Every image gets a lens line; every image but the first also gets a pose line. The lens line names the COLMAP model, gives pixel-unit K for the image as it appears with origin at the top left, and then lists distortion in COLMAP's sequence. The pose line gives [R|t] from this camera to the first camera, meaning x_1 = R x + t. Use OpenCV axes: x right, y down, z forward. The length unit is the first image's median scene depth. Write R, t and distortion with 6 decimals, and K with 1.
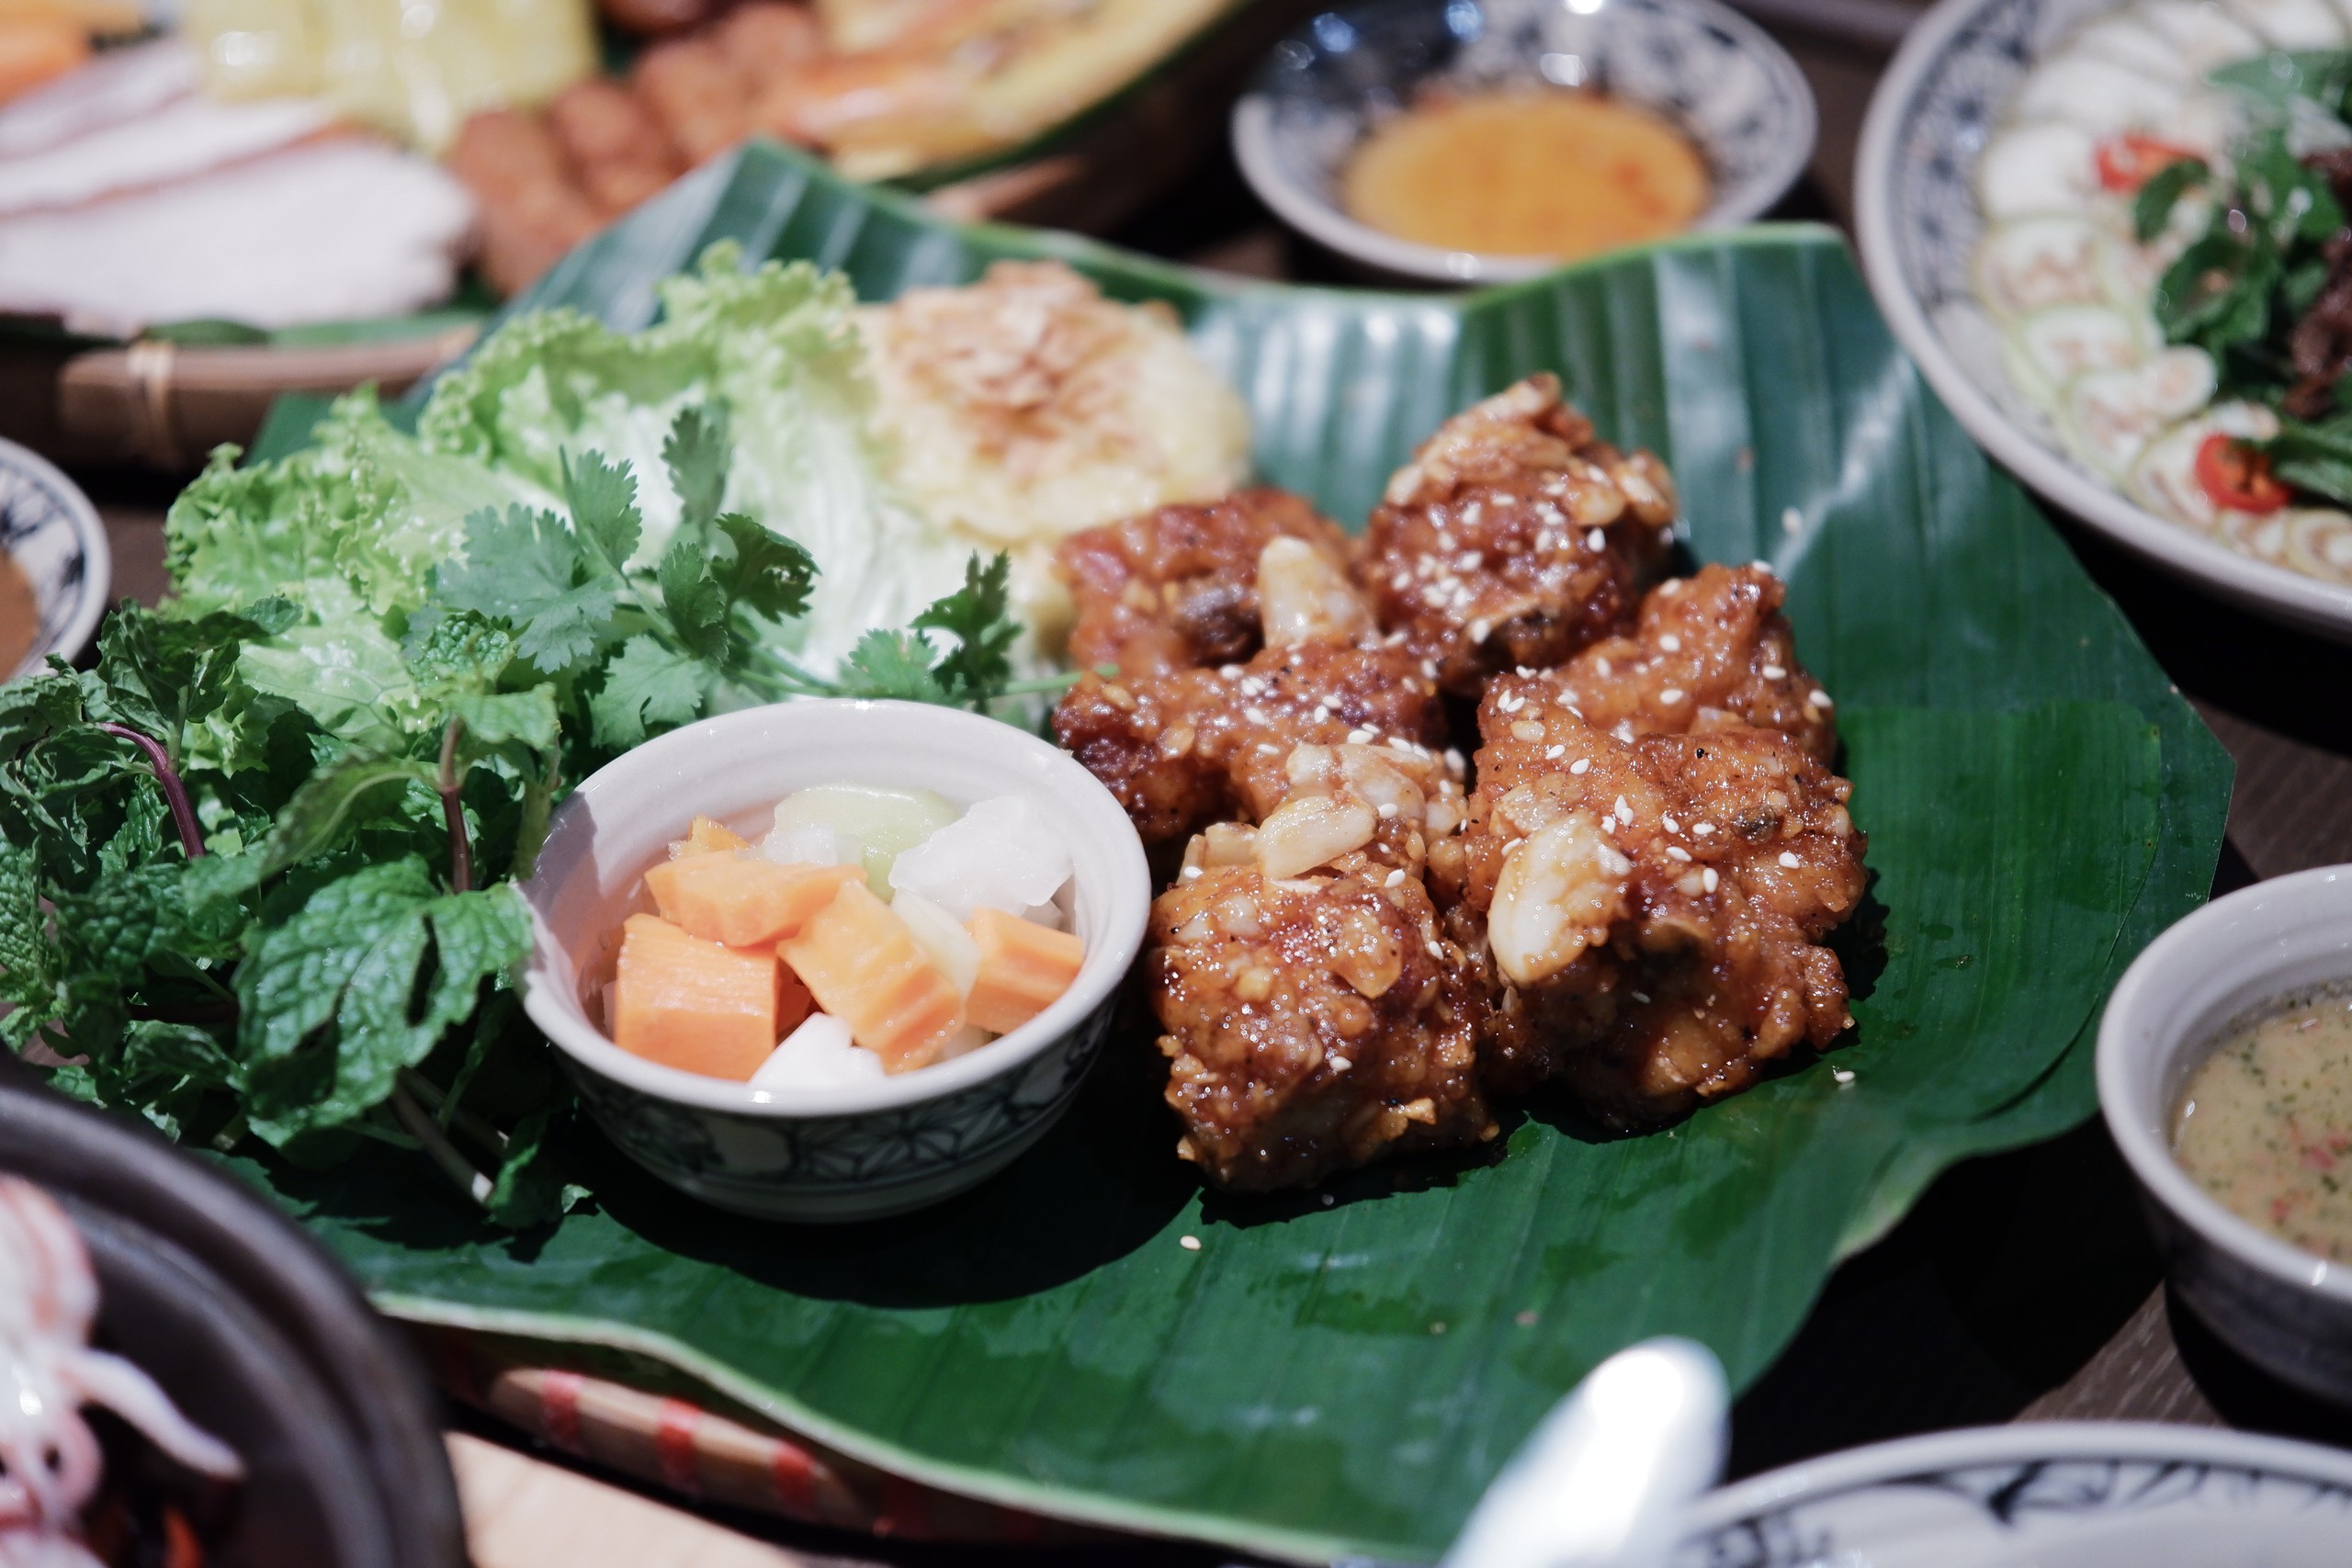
lens RADIAL K [[5491.4, 0, 1175.3], [0, 5491.4, 786.1], [0, 0, 1]] dist [0.142725, 0.000000]
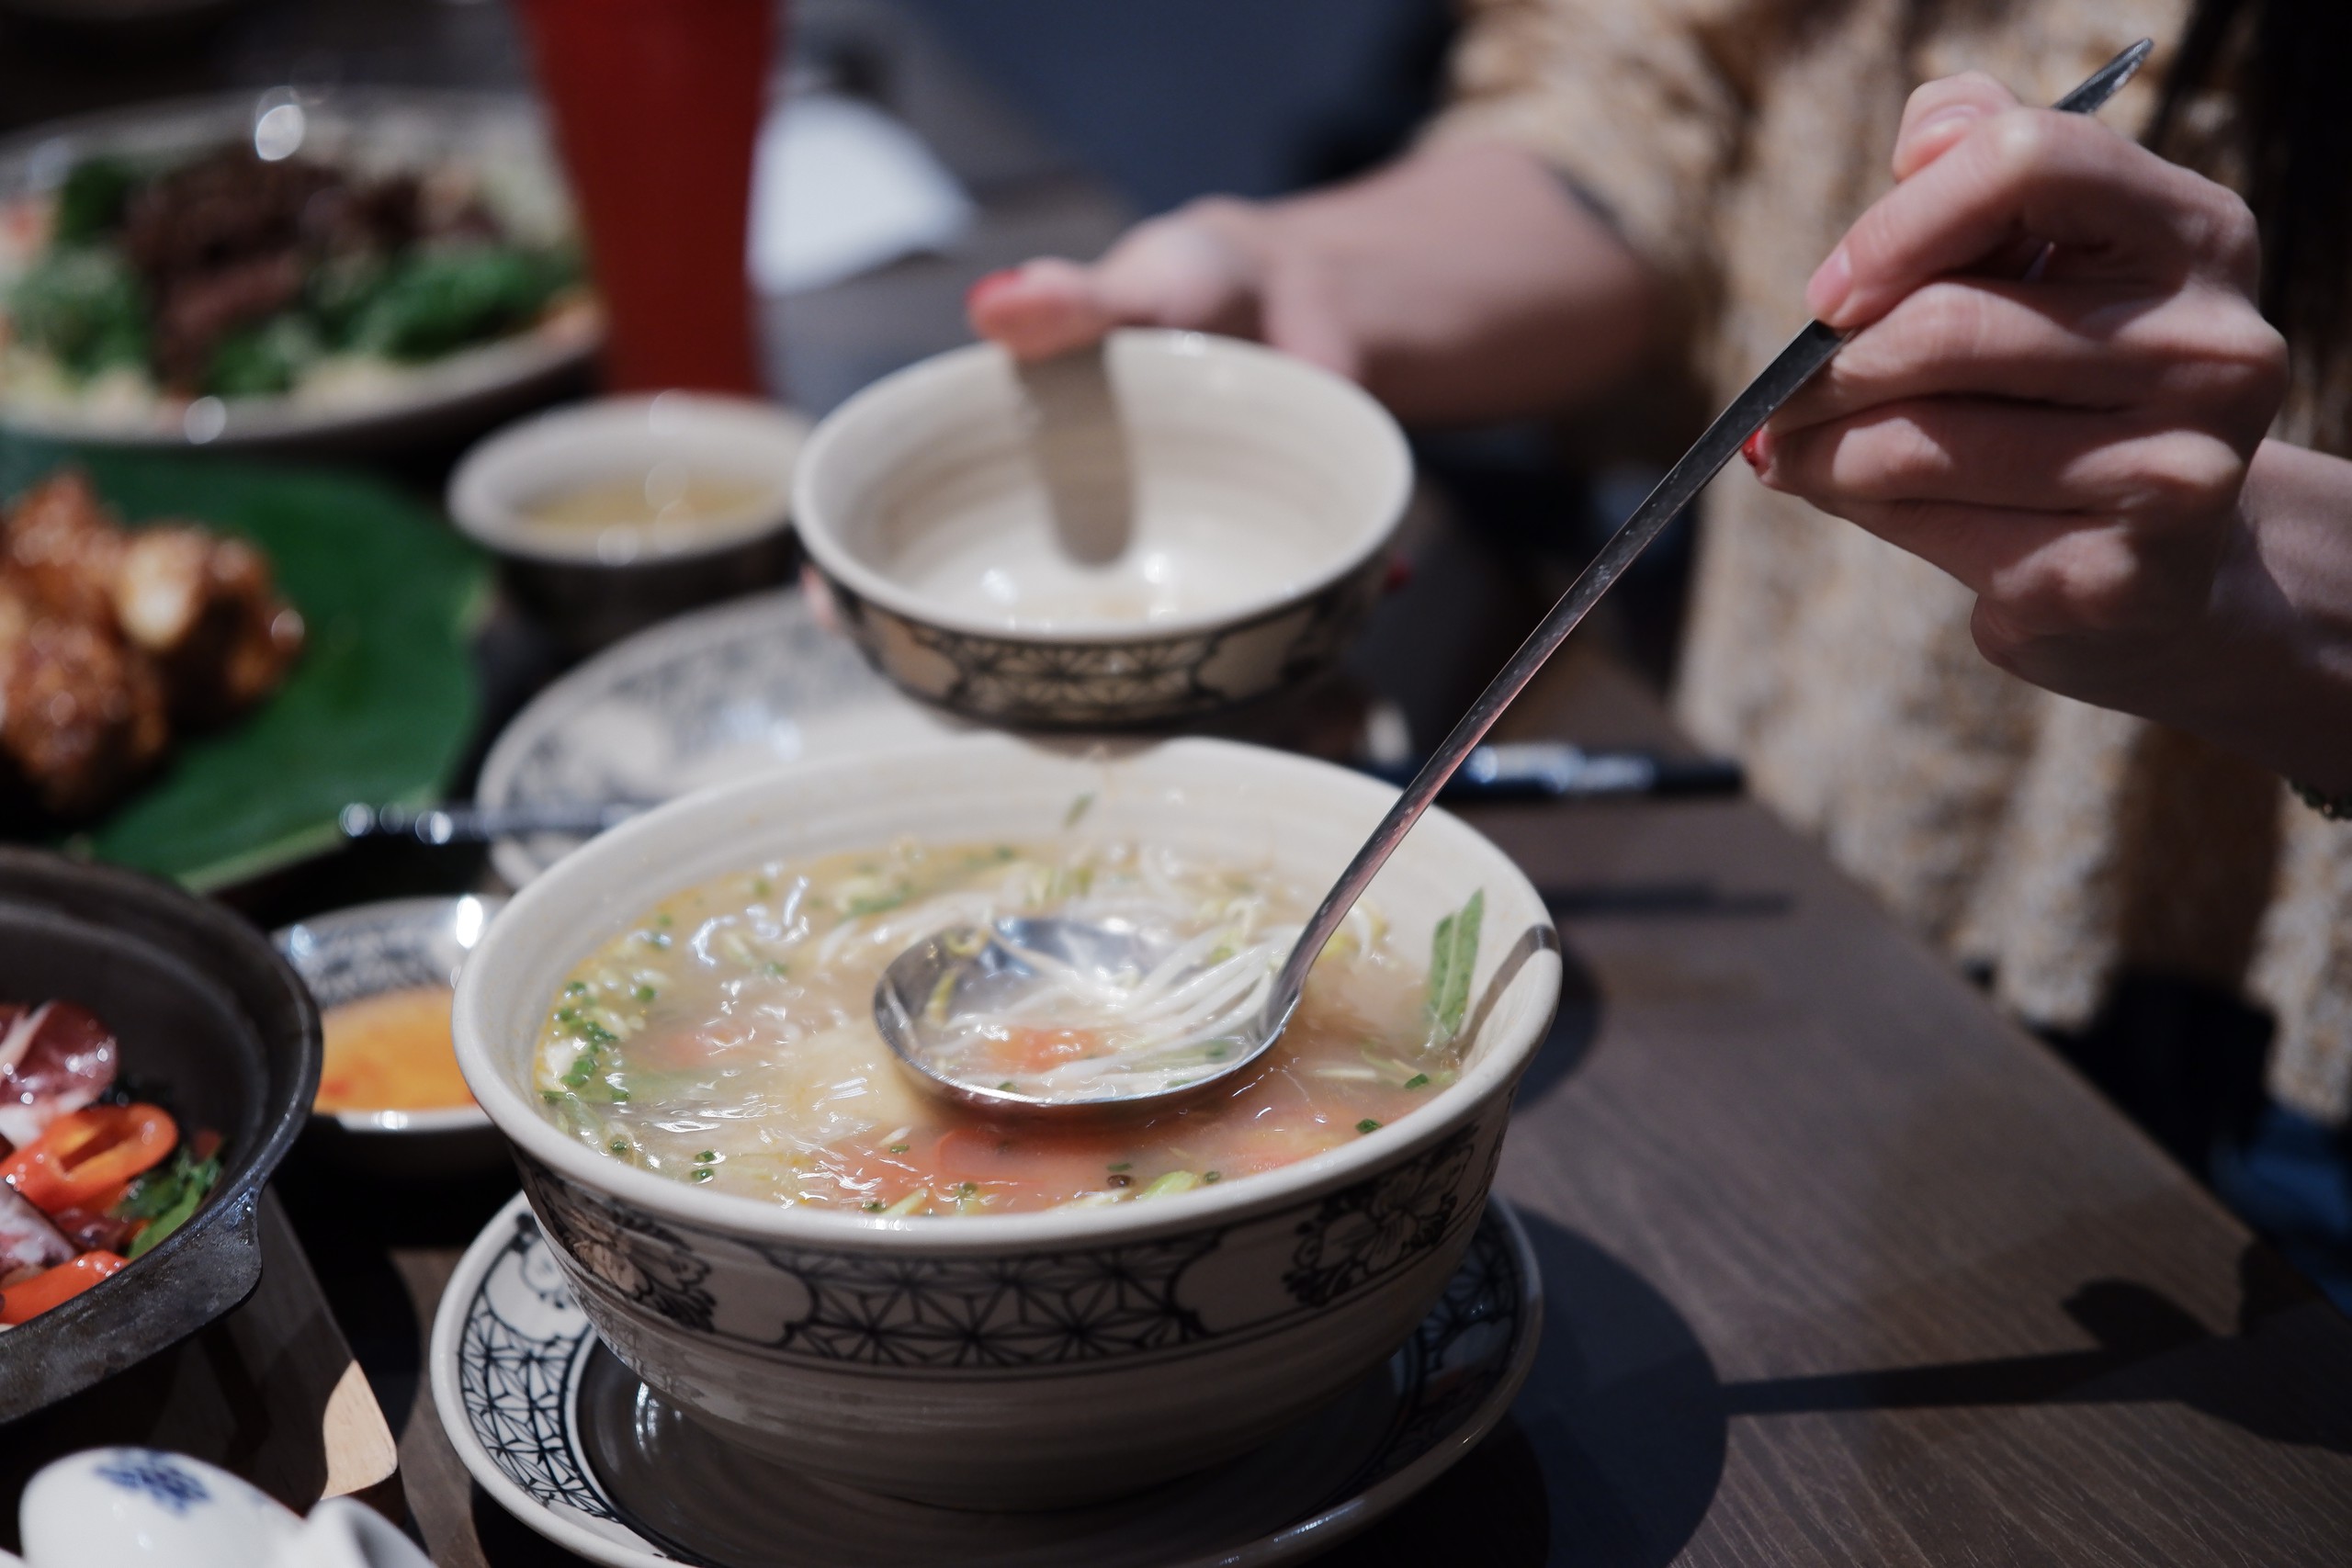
lens RADIAL K [[5491.4, 0, 1186.2], [0, 5491.4, 770.3], [0, 0, 1]] dist [0.142725, 0.000000]
pose [[0.646030, -0.312194, 0.696549, -0.911811], [0.488293, 0.870421, -0.062754, 0.323636], [-0.586699, 0.380661, 0.714760, -0.361590]]
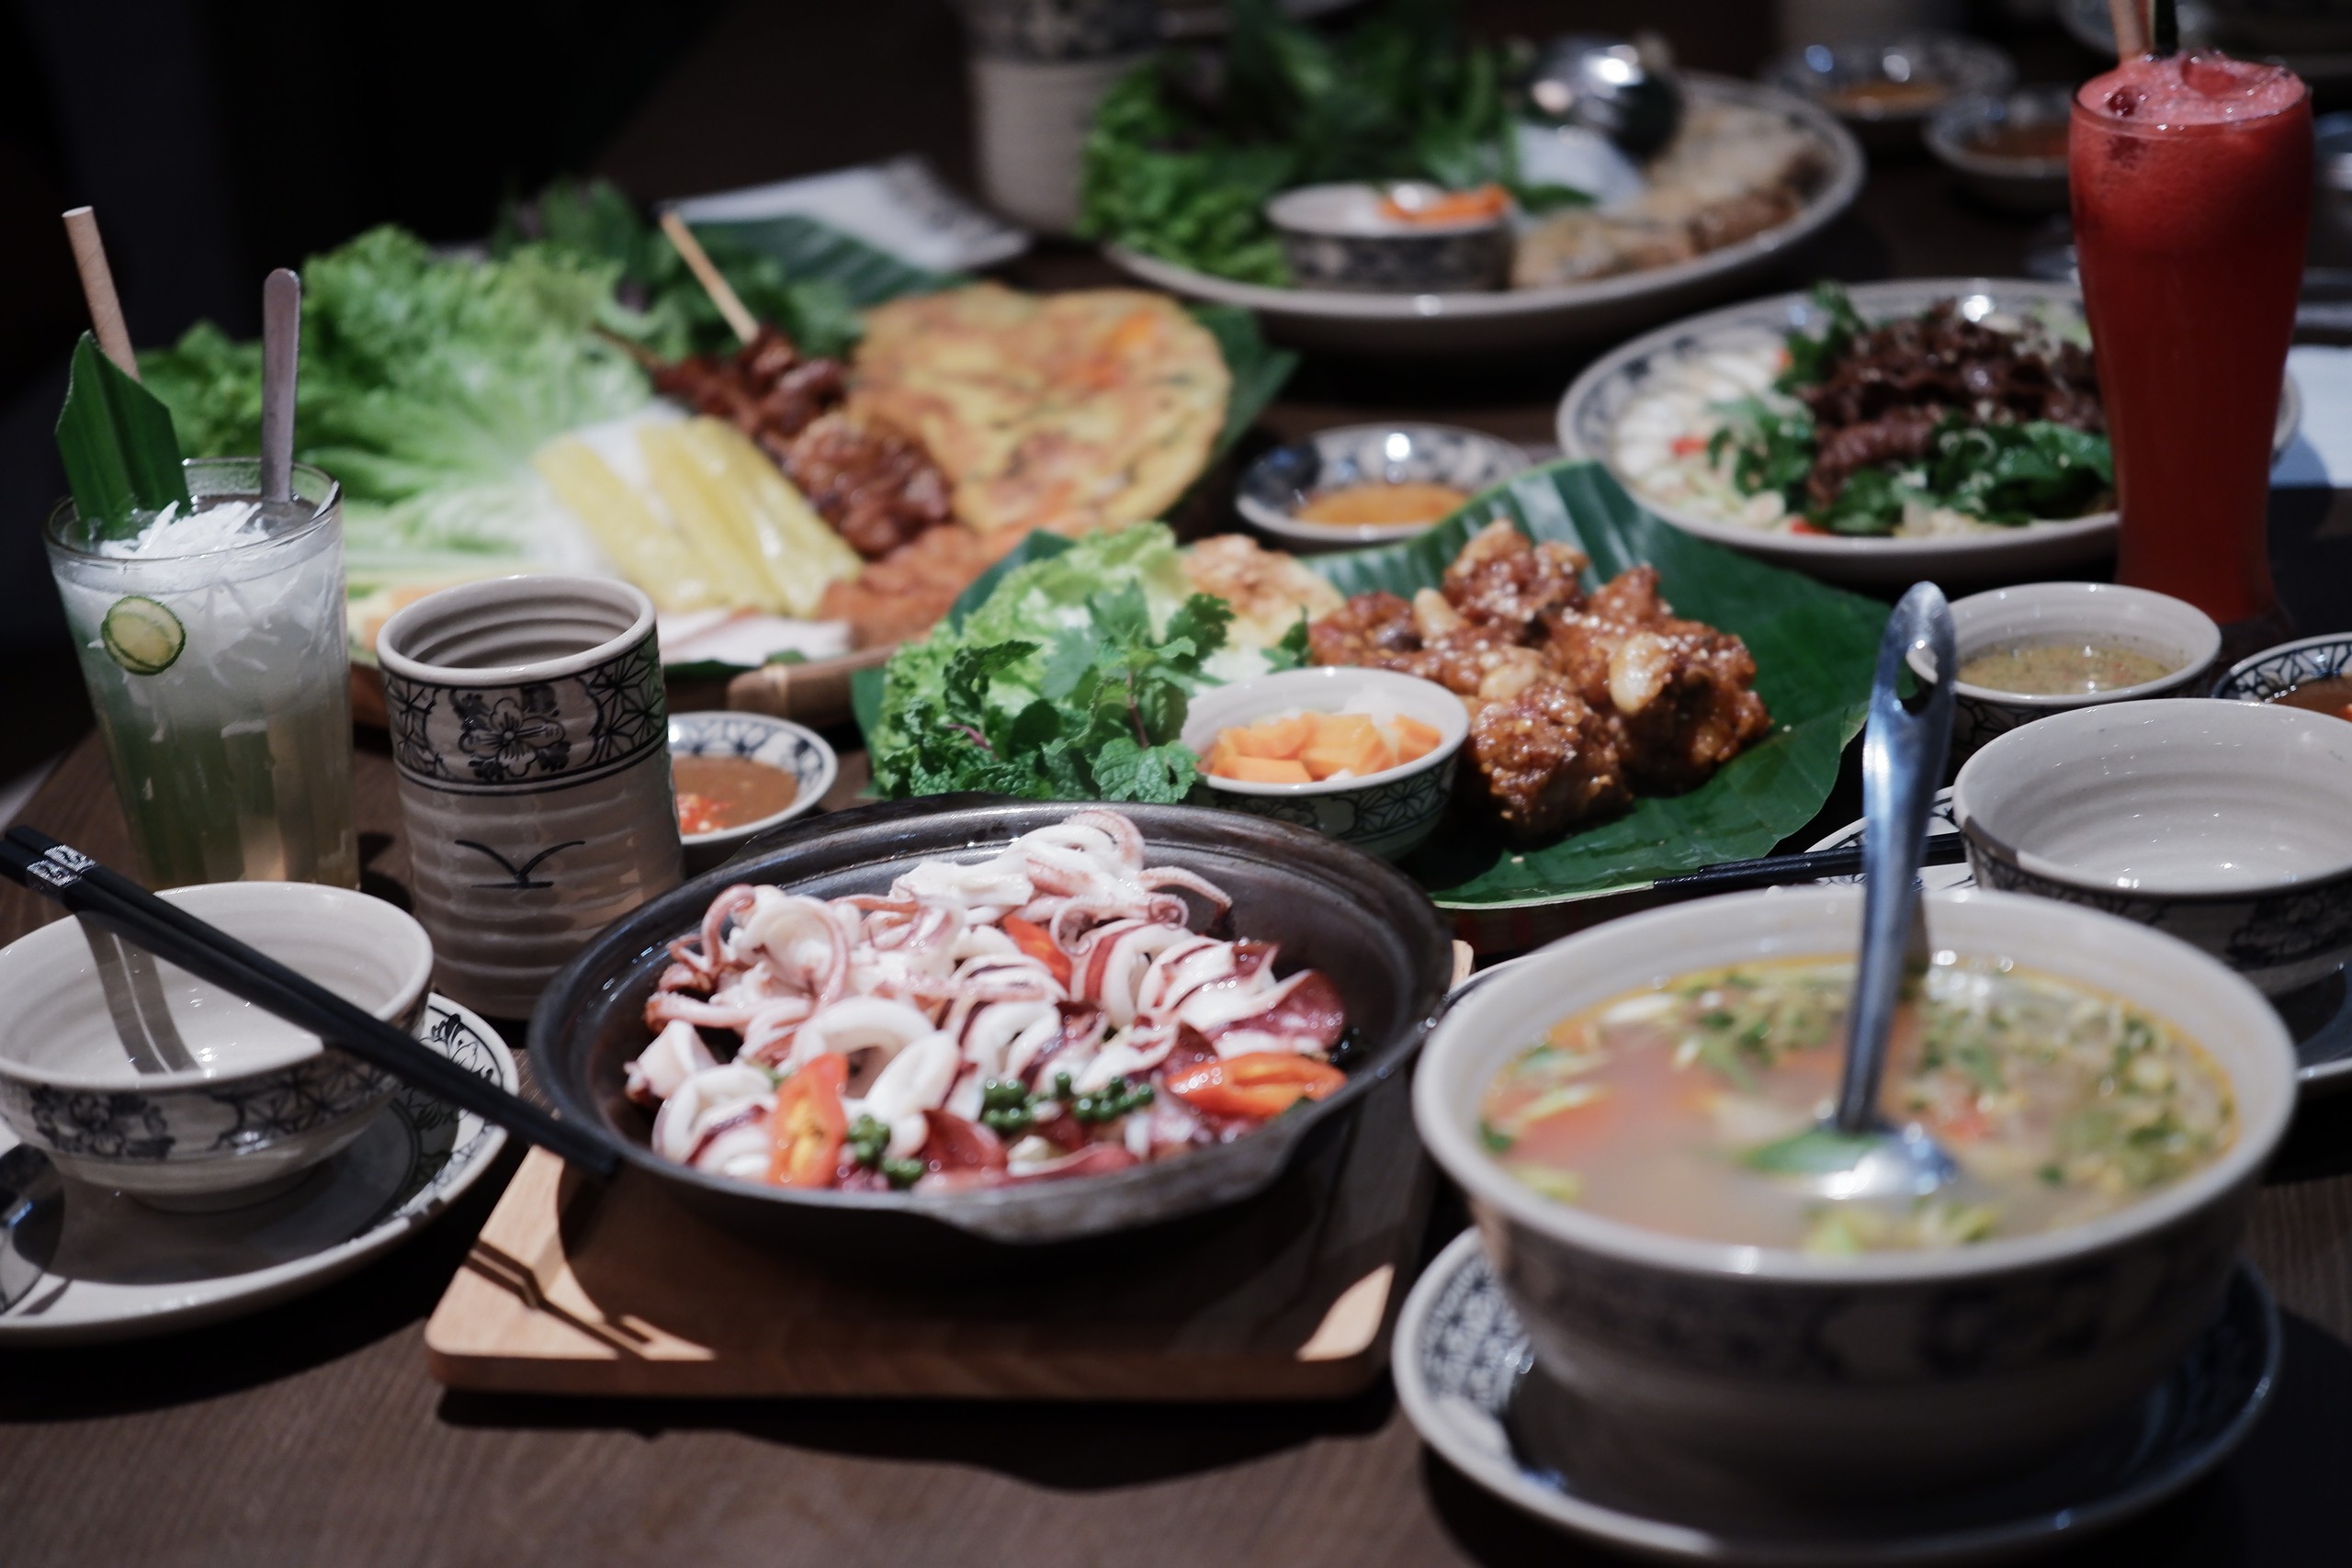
lens RADIAL K [[5491.4, 0, 1179.2], [0, 5491.4, 779.8], [0, 0, 1]] dist [0.142725, 0.000000]
pose [[0.943367, -0.164251, 0.288237, -0.708737], [0.239404, 0.938520, -0.248729, 0.538963], [-0.229662, 0.303648, 0.924691, -0.892434]]
